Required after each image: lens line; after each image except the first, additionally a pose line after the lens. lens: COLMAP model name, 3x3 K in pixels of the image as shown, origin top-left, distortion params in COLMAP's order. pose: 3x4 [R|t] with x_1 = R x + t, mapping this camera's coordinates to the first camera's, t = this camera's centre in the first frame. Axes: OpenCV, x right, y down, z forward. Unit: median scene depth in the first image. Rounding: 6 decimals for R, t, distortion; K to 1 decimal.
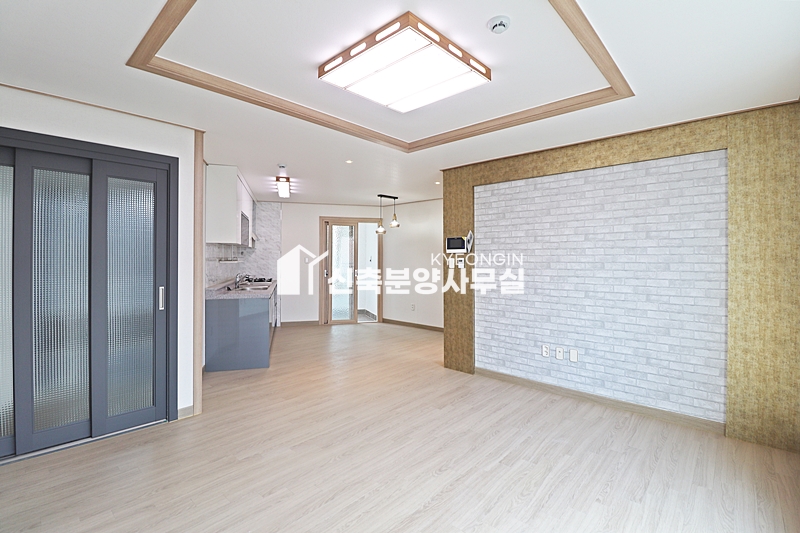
lens RADIAL K [[369.2, 0, 404.5], [0, 369.2, 259.5], [0, 0, 1]] dist [-0.000816, -0.012185]
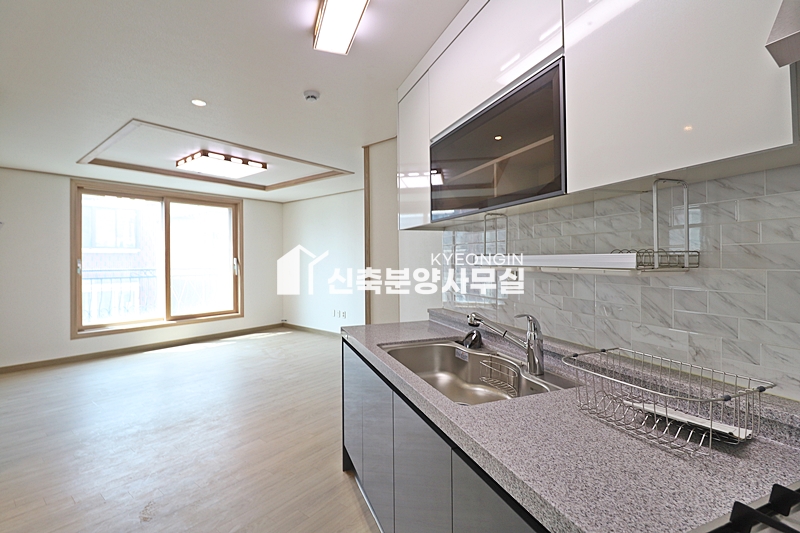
lens RADIAL K [[372.9, 0, 400.7], [0, 372.9, 258.0], [0, 0, 1]] dist [-0.001957, -0.013226]
pose [[-0.998467, 0.001873, -0.055311, -0.600817], [0.001934, 0.999998, -0.001049, -0.002480], [0.055309, -0.001154, -0.998469, 2.162170]]
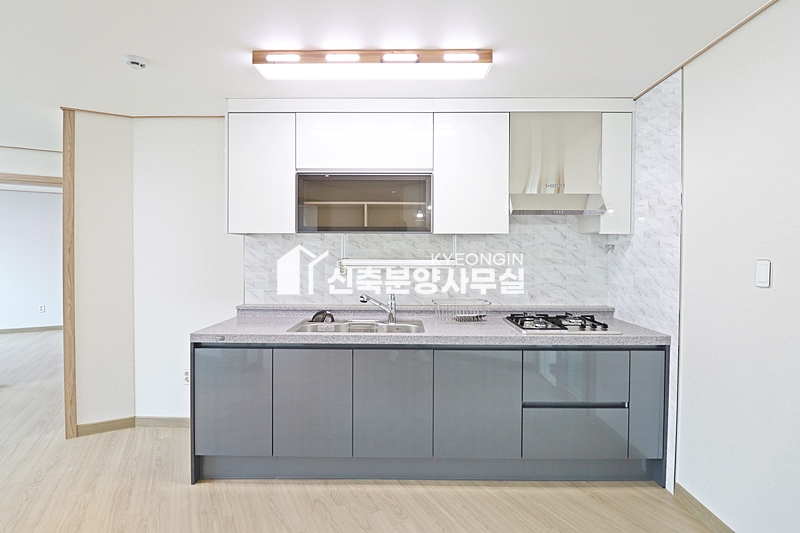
lens RADIAL K [[369.2, 0, 404.5], [0, 369.2, 259.5], [0, 0, 1]] dist [-0.000816, -0.012185]
pose [[-0.309758, 0.005629, -0.950799, 0.002546], [-0.007603, 0.999936, 0.008397, -0.013749], [0.950785, 0.009830, -0.309695, 2.009555]]
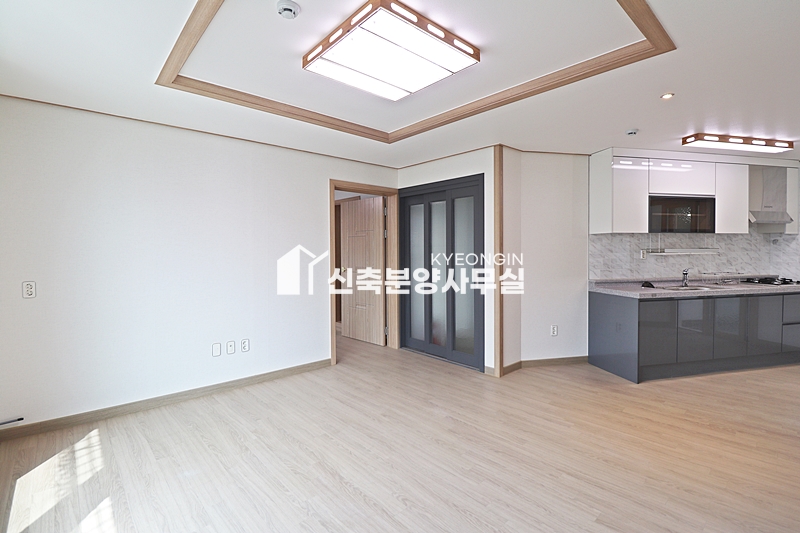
lens RADIAL K [[372.9, 0, 400.7], [0, 372.9, 258.0], [0, 0, 1]] dist [-0.001957, -0.013226]
pose [[-0.095104, 0.019184, -0.995282, 0.695074], [0.002842, 0.999815, 0.019000, -0.001907], [0.995463, -0.001021, -0.095141, 0.791835]]
